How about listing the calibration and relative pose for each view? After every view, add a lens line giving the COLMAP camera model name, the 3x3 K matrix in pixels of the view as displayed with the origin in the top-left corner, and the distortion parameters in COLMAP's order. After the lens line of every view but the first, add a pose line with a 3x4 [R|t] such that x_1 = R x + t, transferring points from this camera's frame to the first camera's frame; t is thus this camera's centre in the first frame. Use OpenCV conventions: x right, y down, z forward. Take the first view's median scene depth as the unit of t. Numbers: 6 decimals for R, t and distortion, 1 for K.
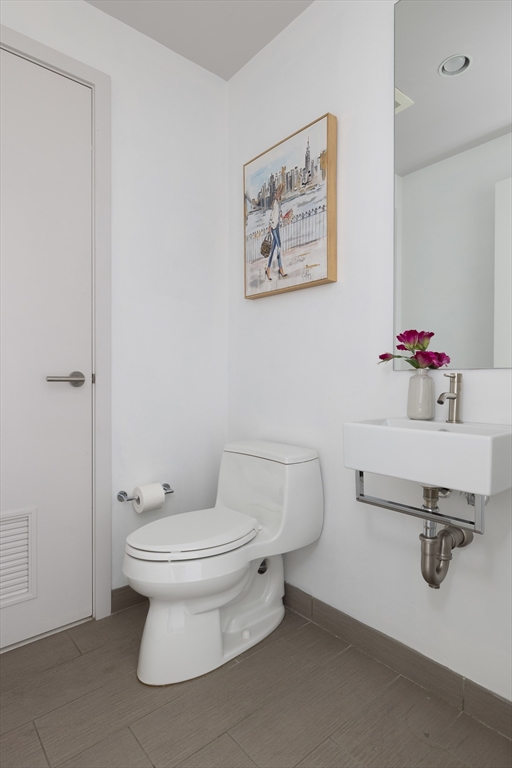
lens RADIAL K [[411.6, 0, 256.0], [0, 411.6, 384.0], [0, 0, 1]] dist [-0.000458, -0.000102]
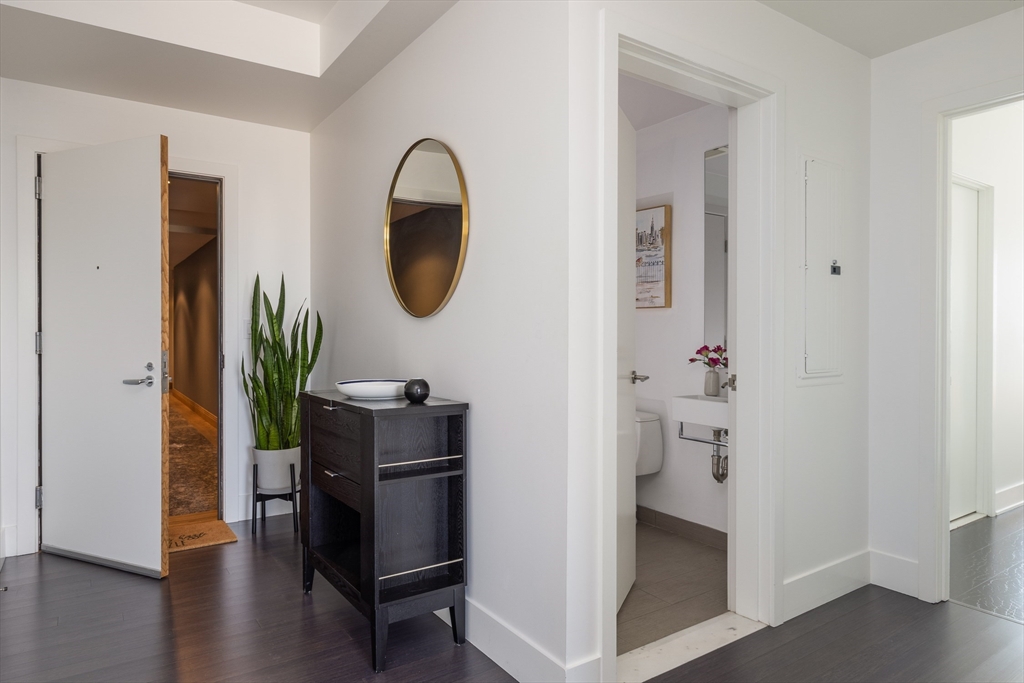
lens RADIAL K [[619.4, 0, 512.0], [0, 619.4, 341.5], [0, 0, 1]] dist [0.031070, 0.000050]
pose [[0.994601, 0.003125, -0.103725, -0.162971], [-0.005165, 0.999798, -0.019407, -0.072124], [0.103643, 0.019838, 0.994417, -1.427048]]
